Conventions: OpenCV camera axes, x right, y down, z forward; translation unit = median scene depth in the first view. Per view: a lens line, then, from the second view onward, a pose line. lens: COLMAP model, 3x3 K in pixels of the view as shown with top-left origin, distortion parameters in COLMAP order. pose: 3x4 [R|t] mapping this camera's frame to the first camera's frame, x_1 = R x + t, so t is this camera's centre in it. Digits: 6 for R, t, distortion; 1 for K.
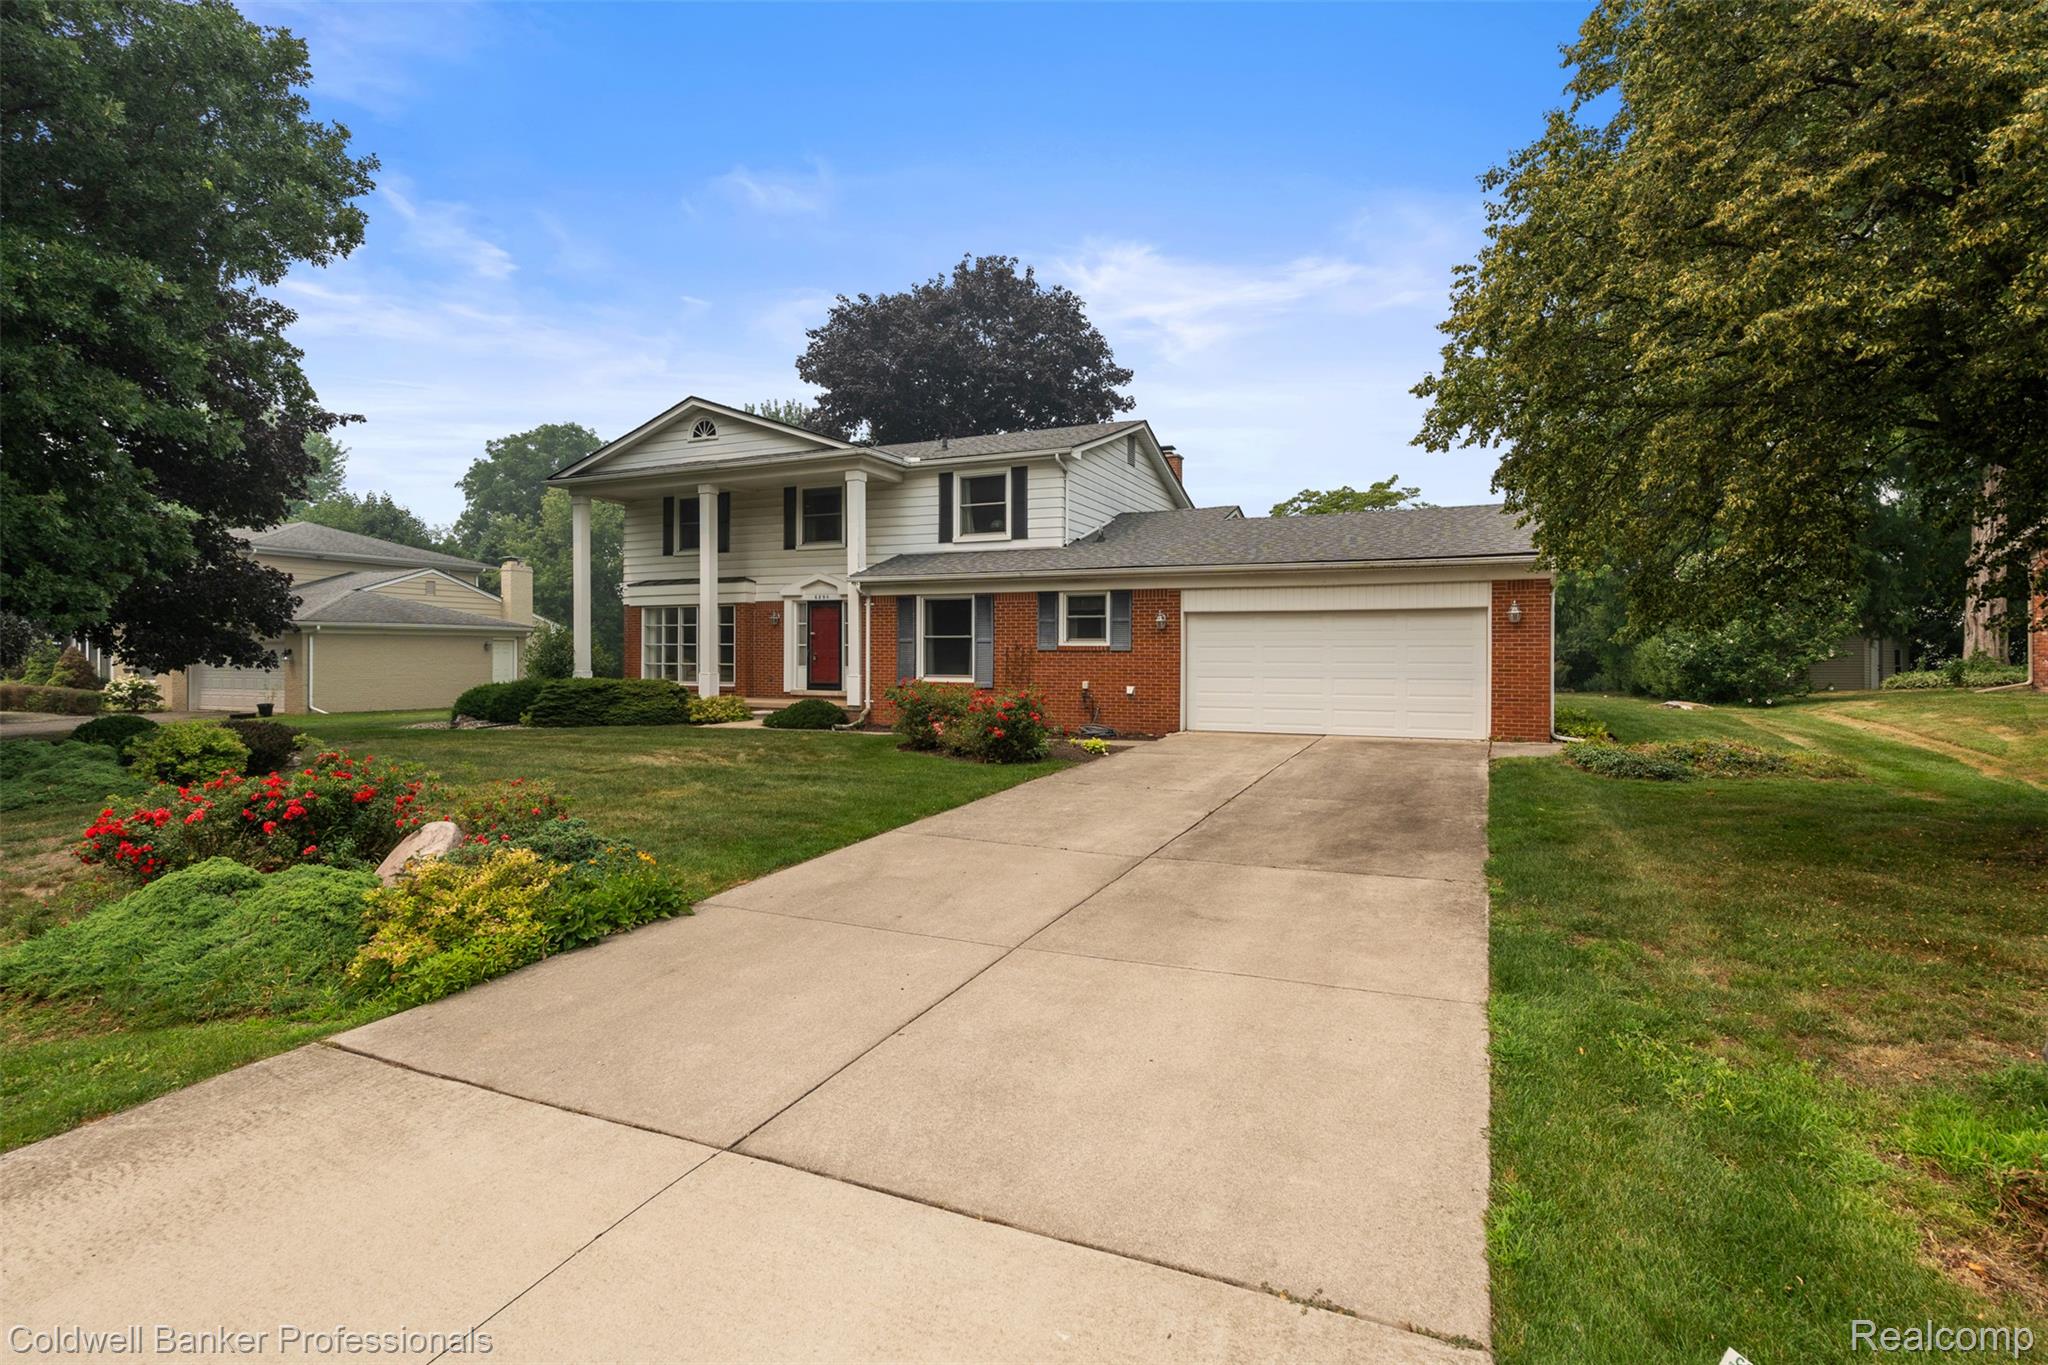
lens RADIAL K [[929.2, 0, 1010.6], [0, 929.2, 657.8], [0, 0, 1]] dist [-0.004158, -0.000280]
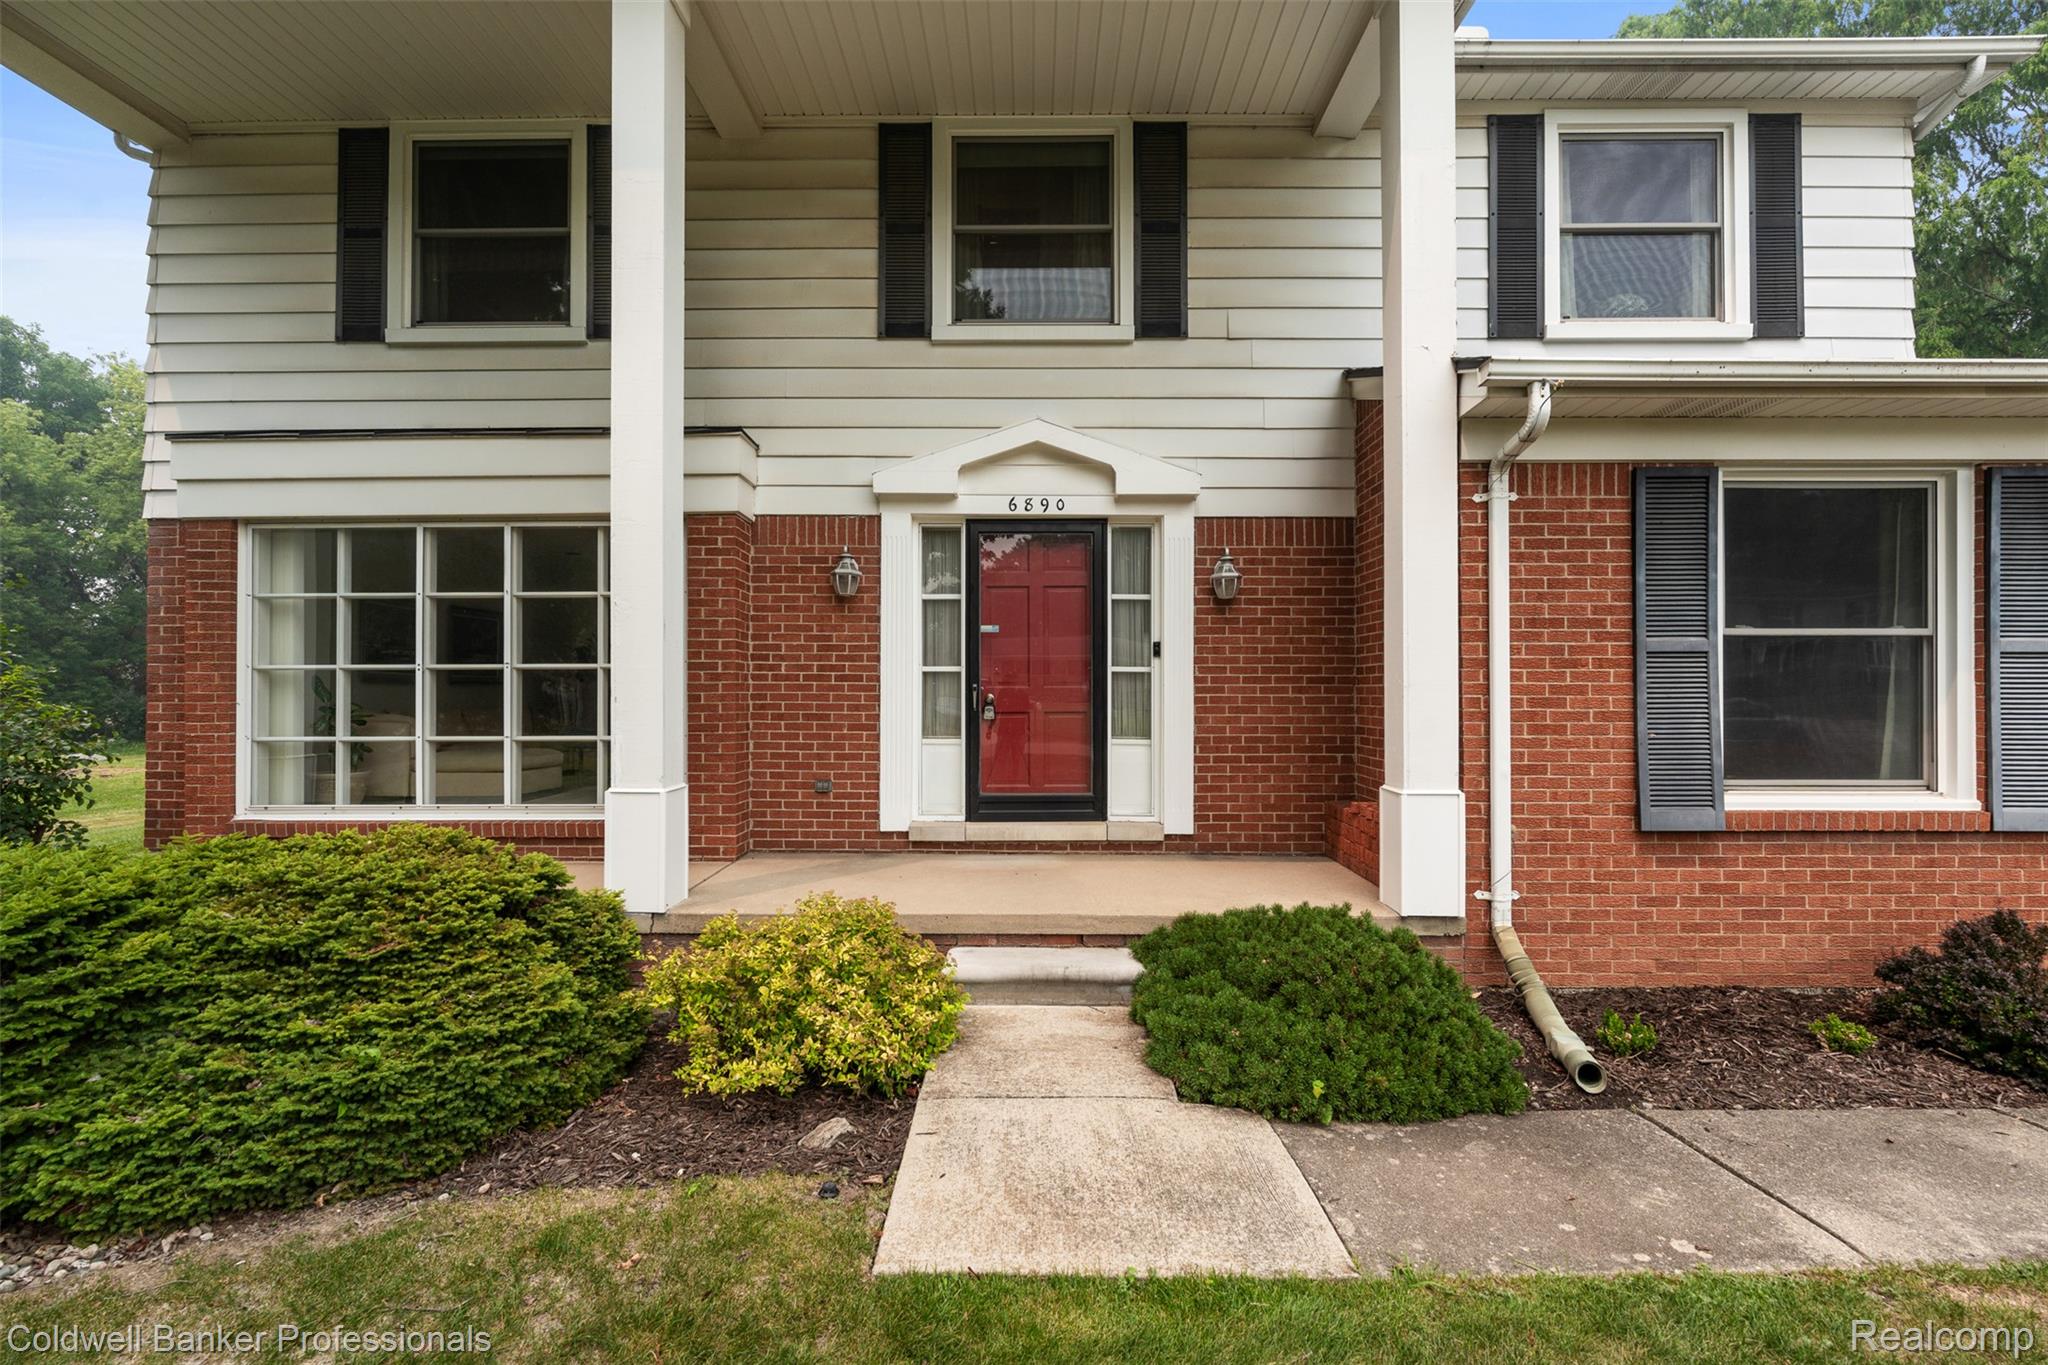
lens RADIAL K [[905.4, 0, 1016.0], [0, 905.4, 674.8], [0, 0, 1]] dist [-0.003543, 0.000156]
pose [[0.918221, 0.000620, 0.396068, -0.333495], [0.006487, 0.999841, -0.016604, -0.007140], [-0.396015, 0.017815, 0.918071, 0.766013]]
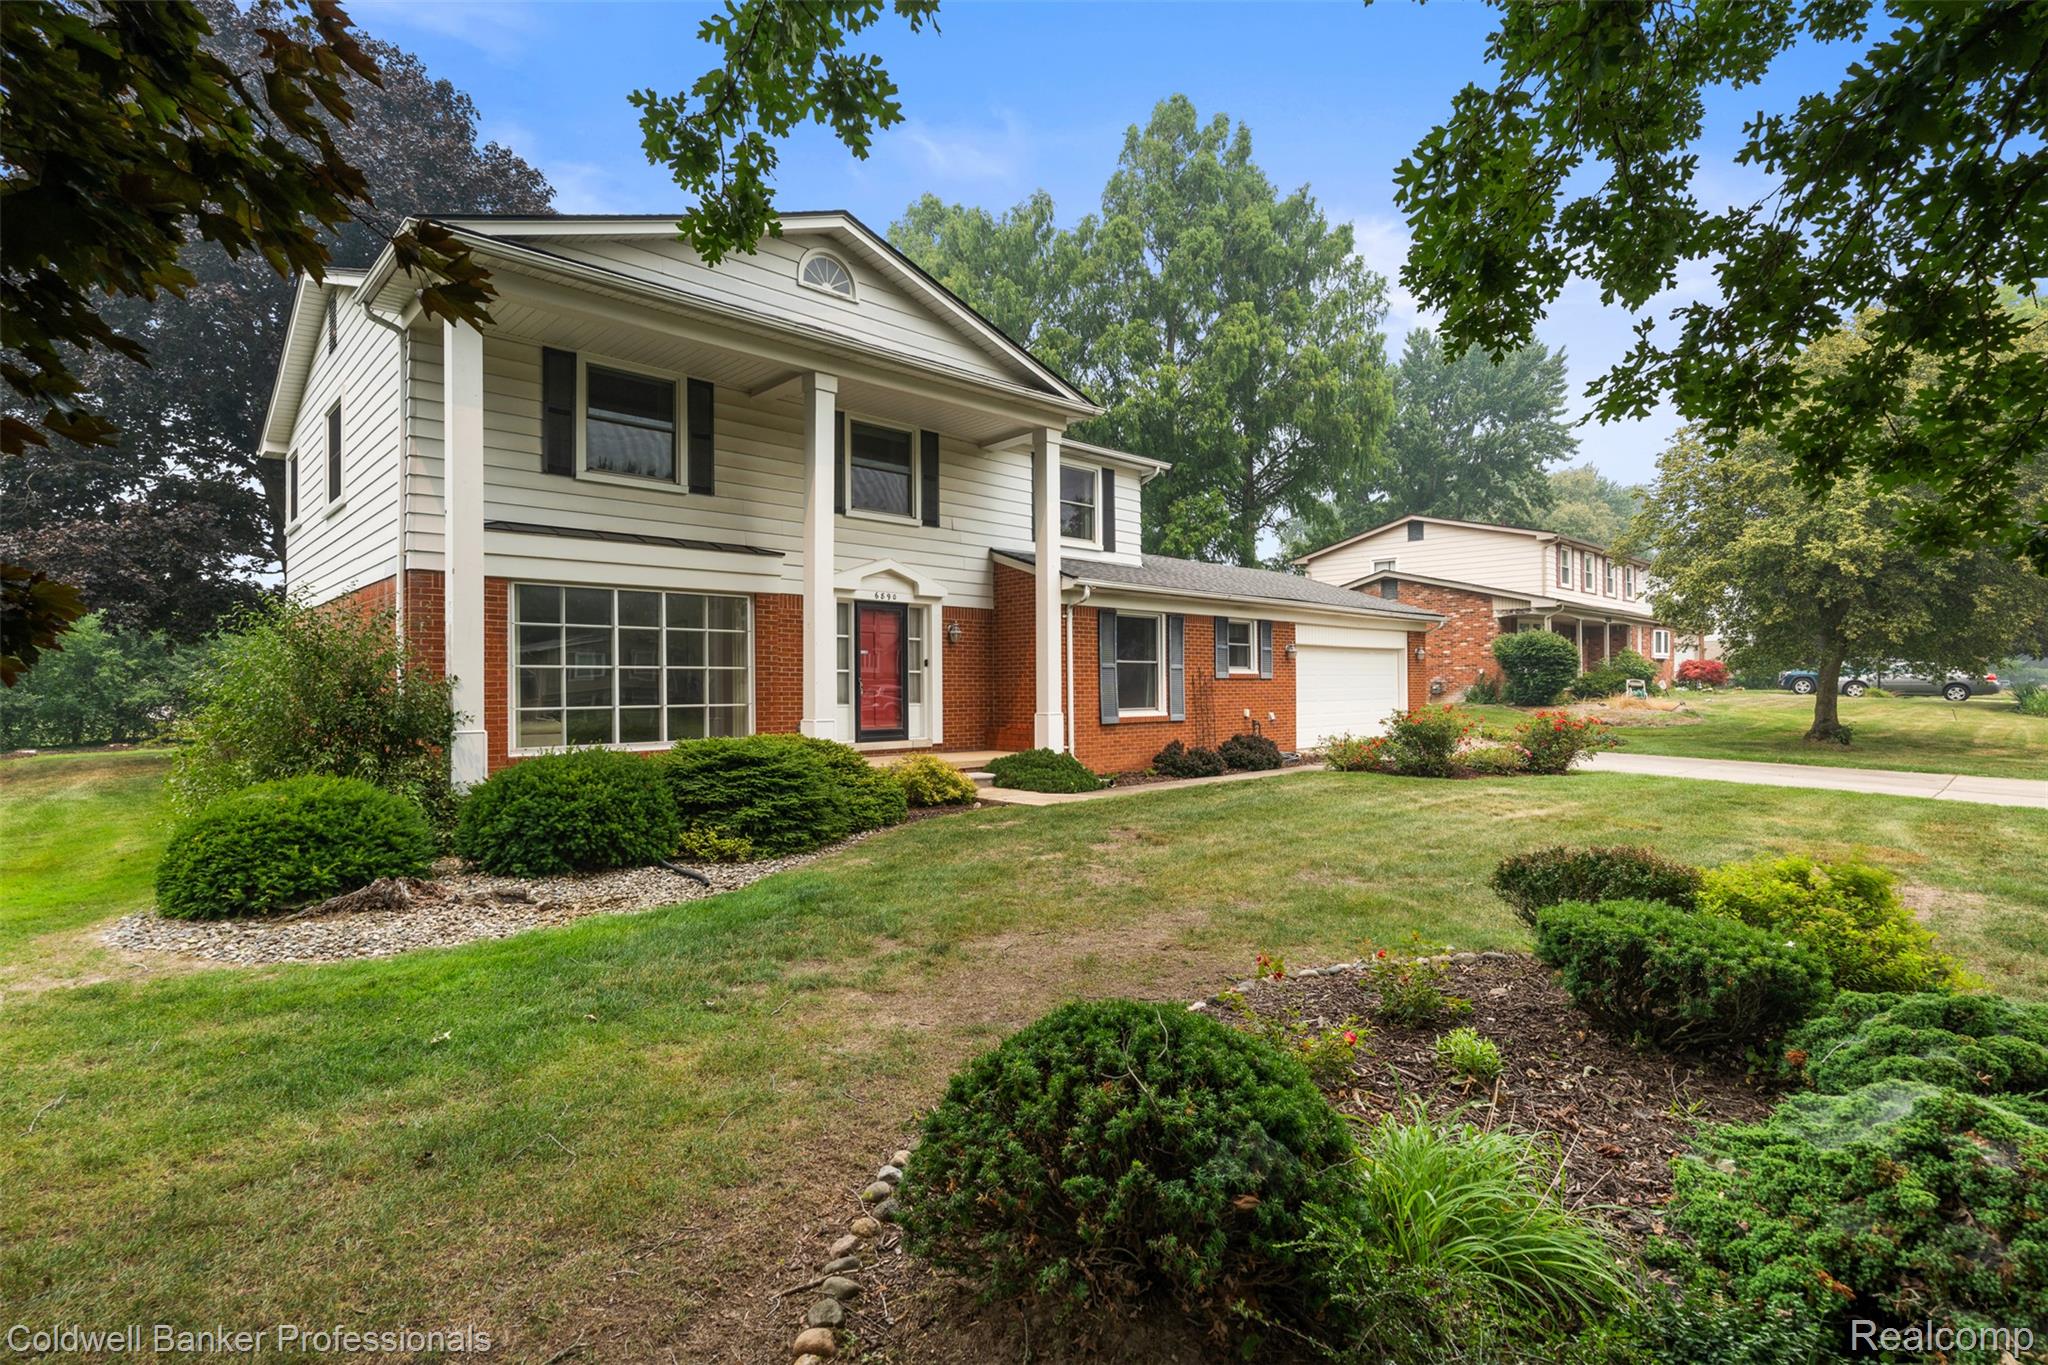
lens RADIAL K [[981.4, 0, 1005.0], [0, 981.4, 679.8], [0, 0, 1]] dist [-0.003238, -0.000091]
pose [[0.396183, 0.001374, 0.918171, -0.819117], [0.014397, 0.999867, -0.007708, -0.001367], [-0.918059, 0.016272, 0.396110, 0.678773]]
